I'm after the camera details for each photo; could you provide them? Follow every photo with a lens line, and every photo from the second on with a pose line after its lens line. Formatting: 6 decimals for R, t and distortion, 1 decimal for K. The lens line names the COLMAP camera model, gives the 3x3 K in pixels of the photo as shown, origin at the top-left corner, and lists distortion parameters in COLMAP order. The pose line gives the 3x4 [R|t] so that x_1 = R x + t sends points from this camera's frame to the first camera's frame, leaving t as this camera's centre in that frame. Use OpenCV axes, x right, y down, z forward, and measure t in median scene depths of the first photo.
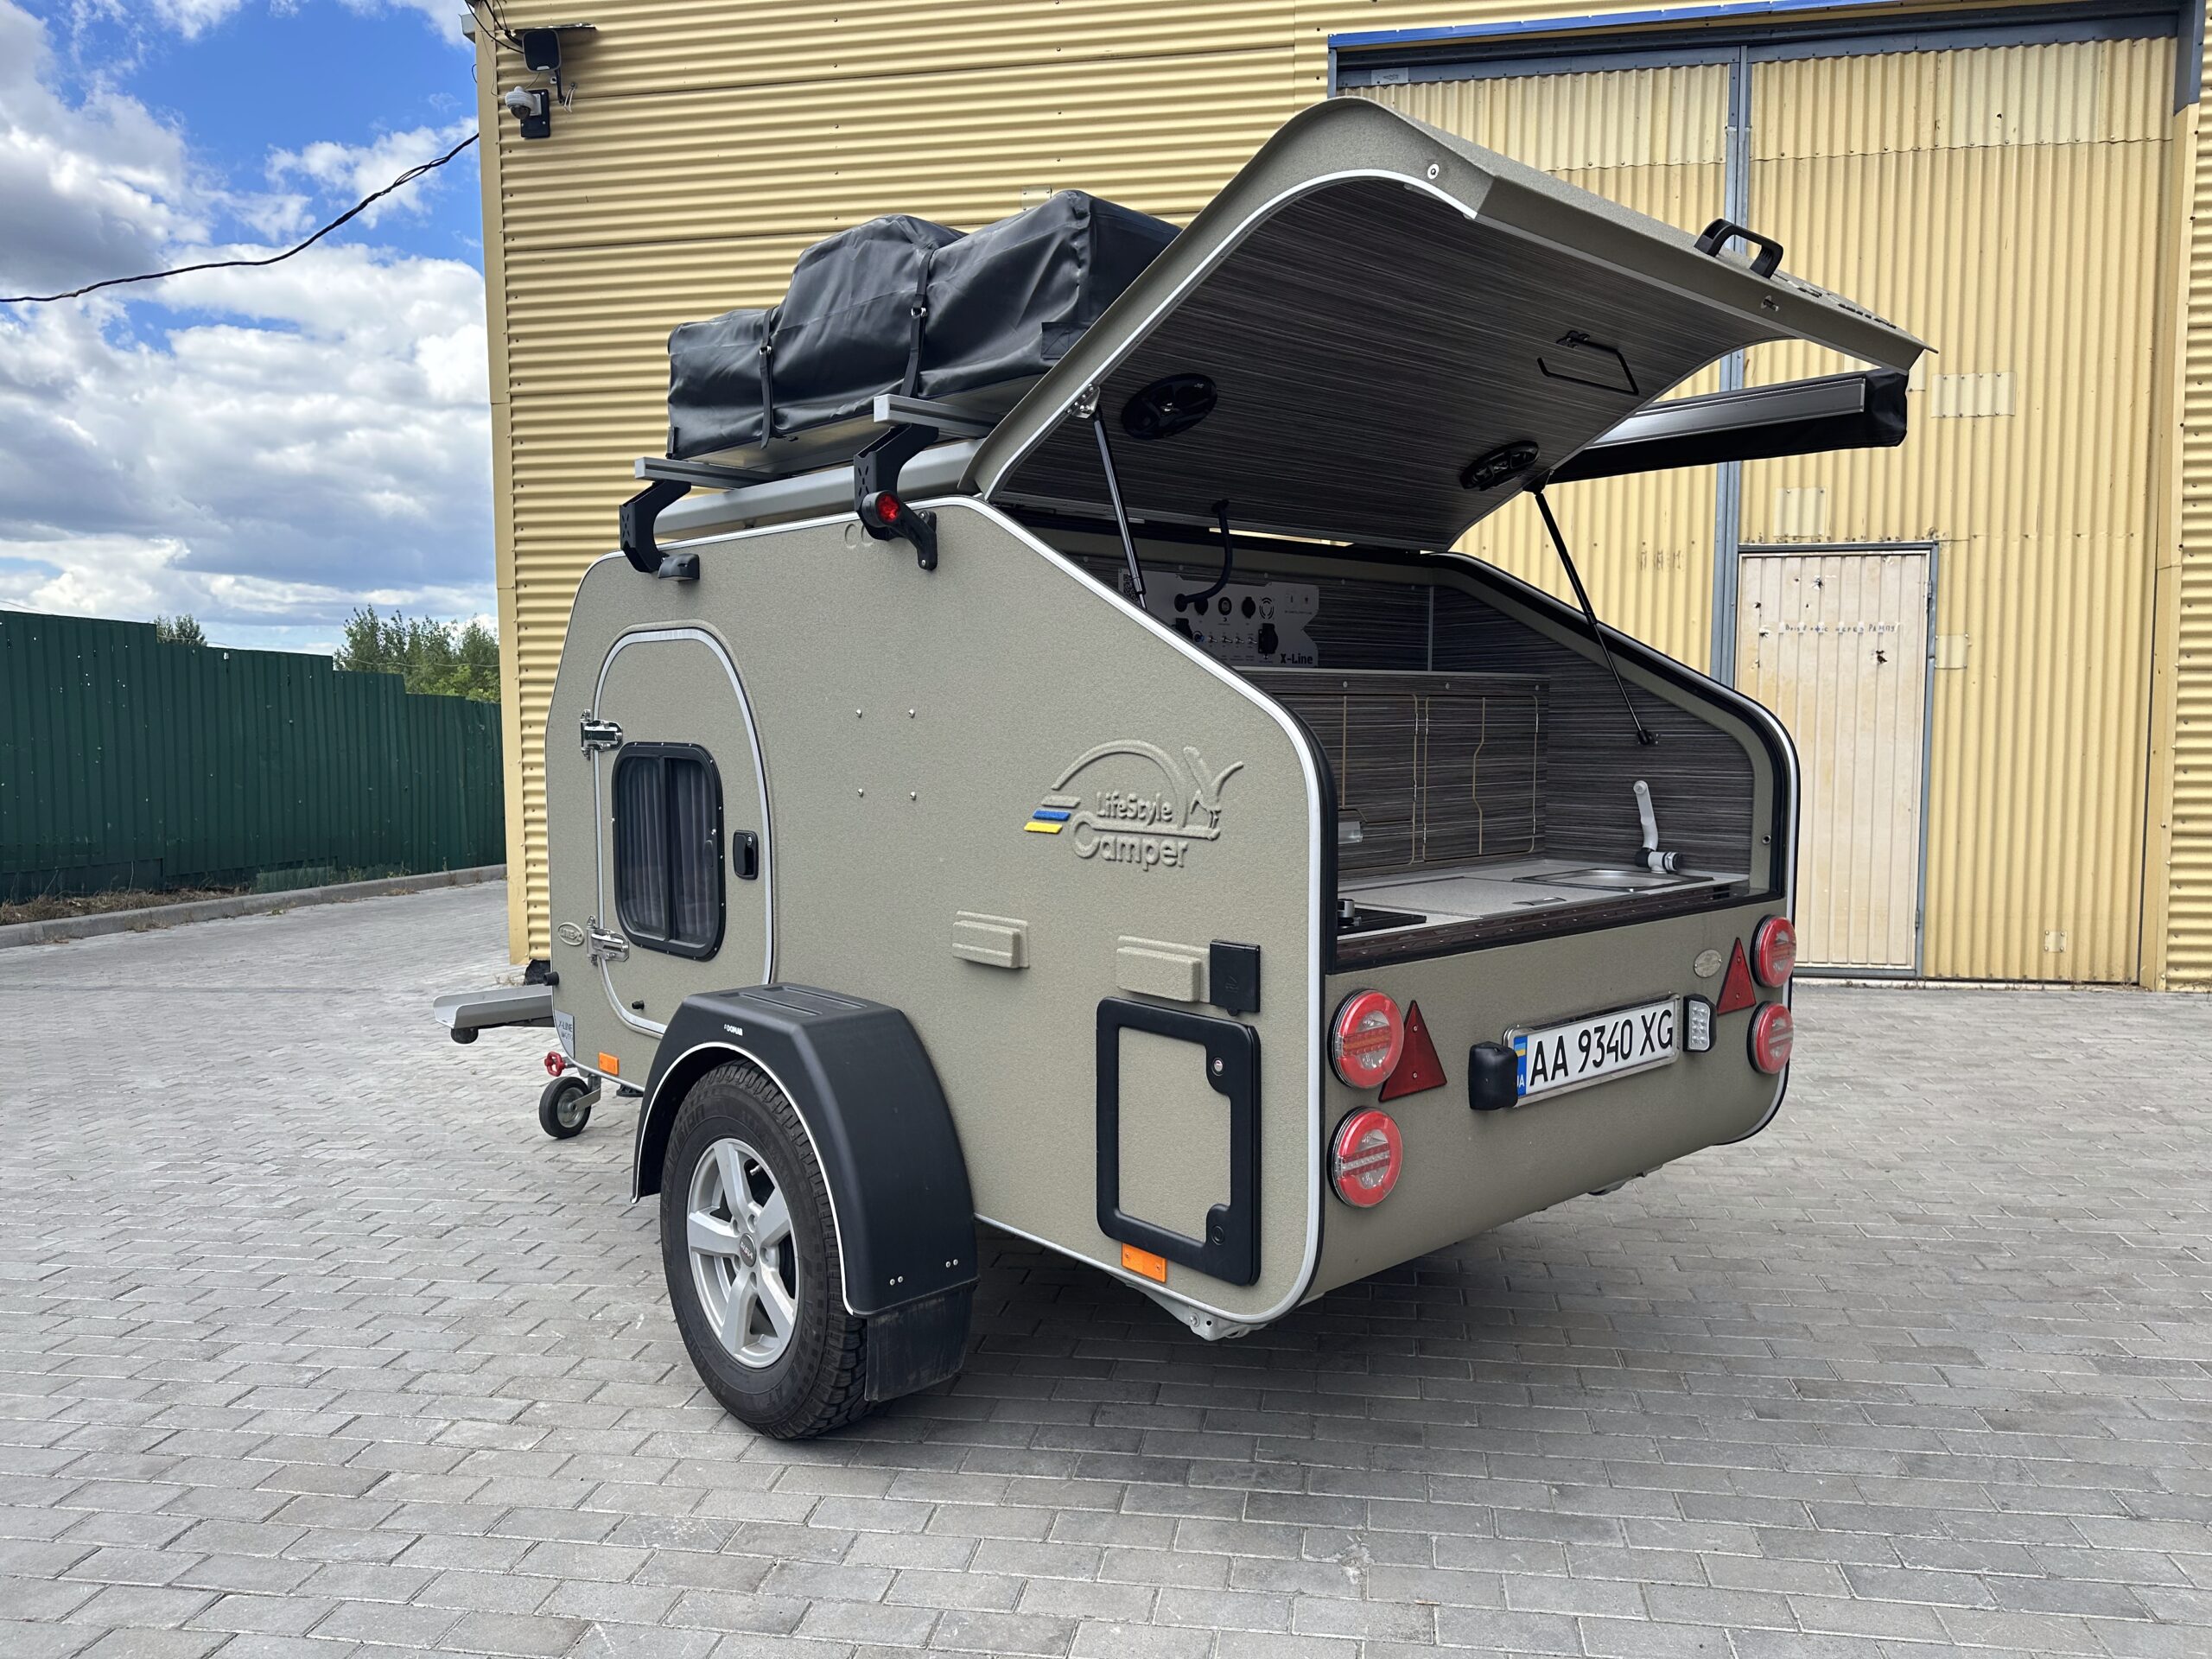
lens RADIAL K [[1543.3, 0, 1114.9], [0, 1543.3, 817.8], [0, 0, 1]] dist [0.031376, -0.030175]
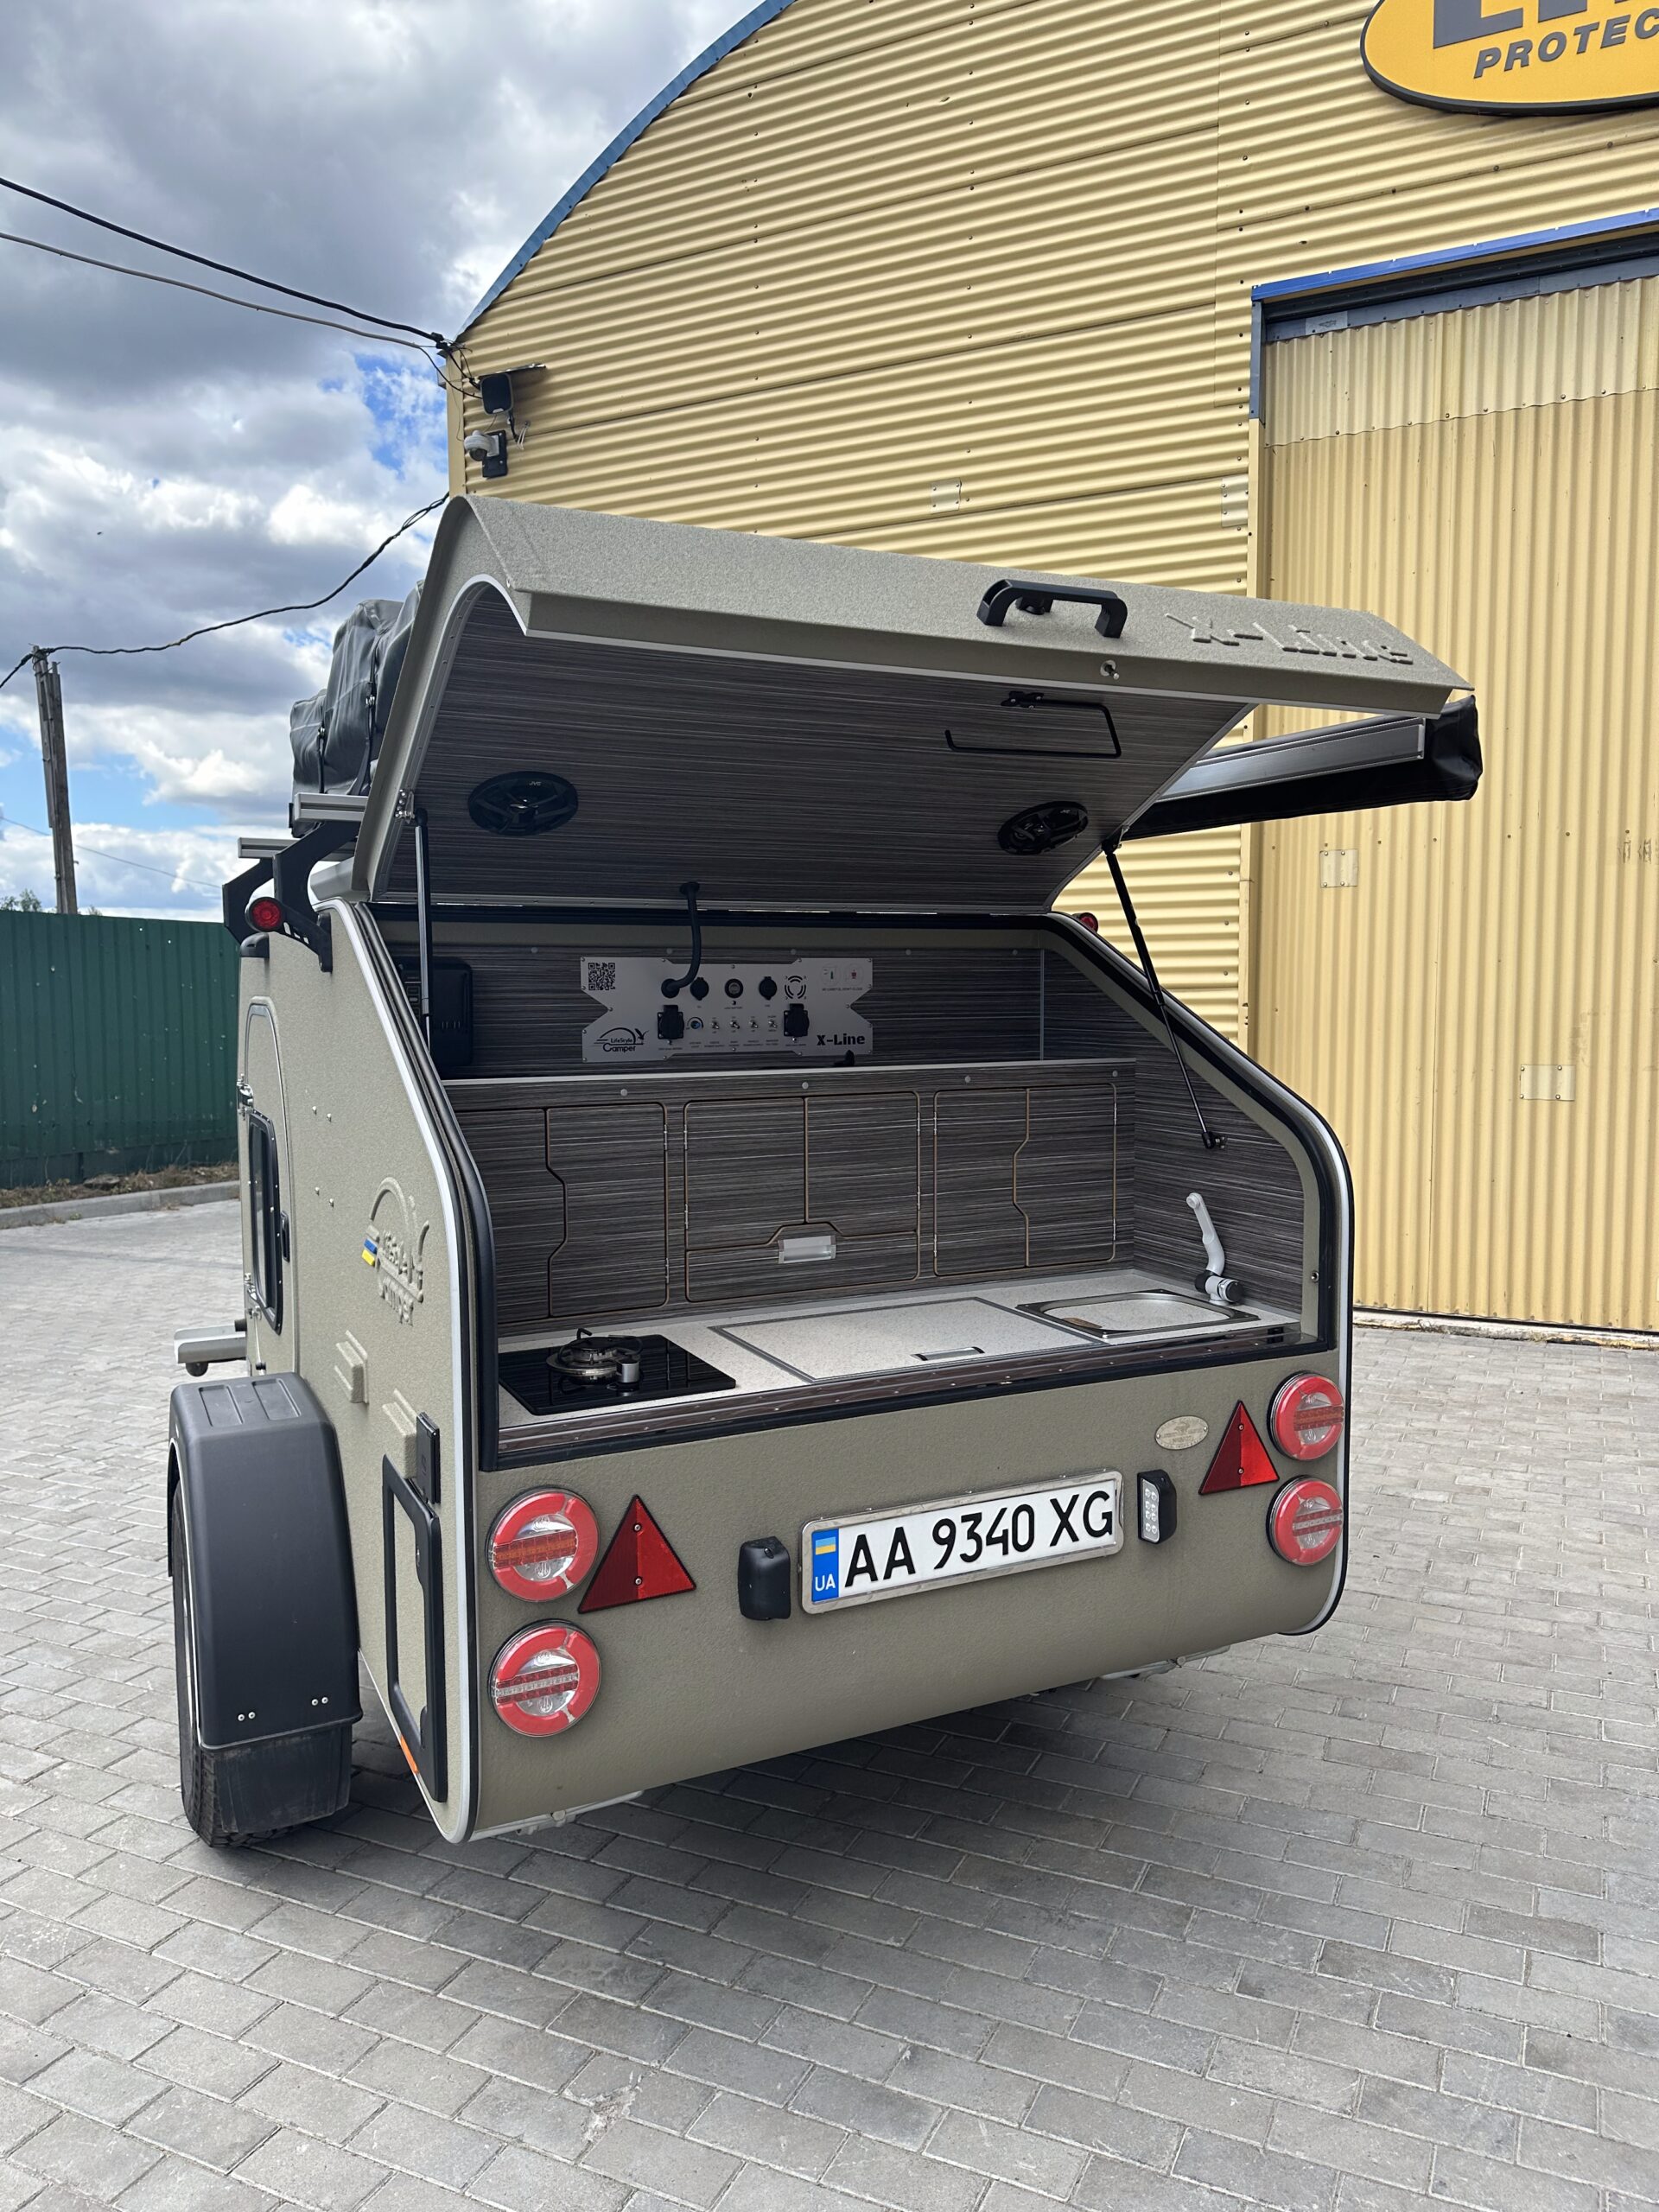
lens RADIAL K [[1543.3, 0, 829.3], [0, 1543.3, 1081.0], [0, 0, 1]] dist [0.031376, -0.030175]
pose [[0.961325, 0.013053, -0.275108, 0.388183], [-0.013202, 0.999912, 0.001310, -0.085726], [0.275101, 0.002373, 0.961412, 0.133369]]
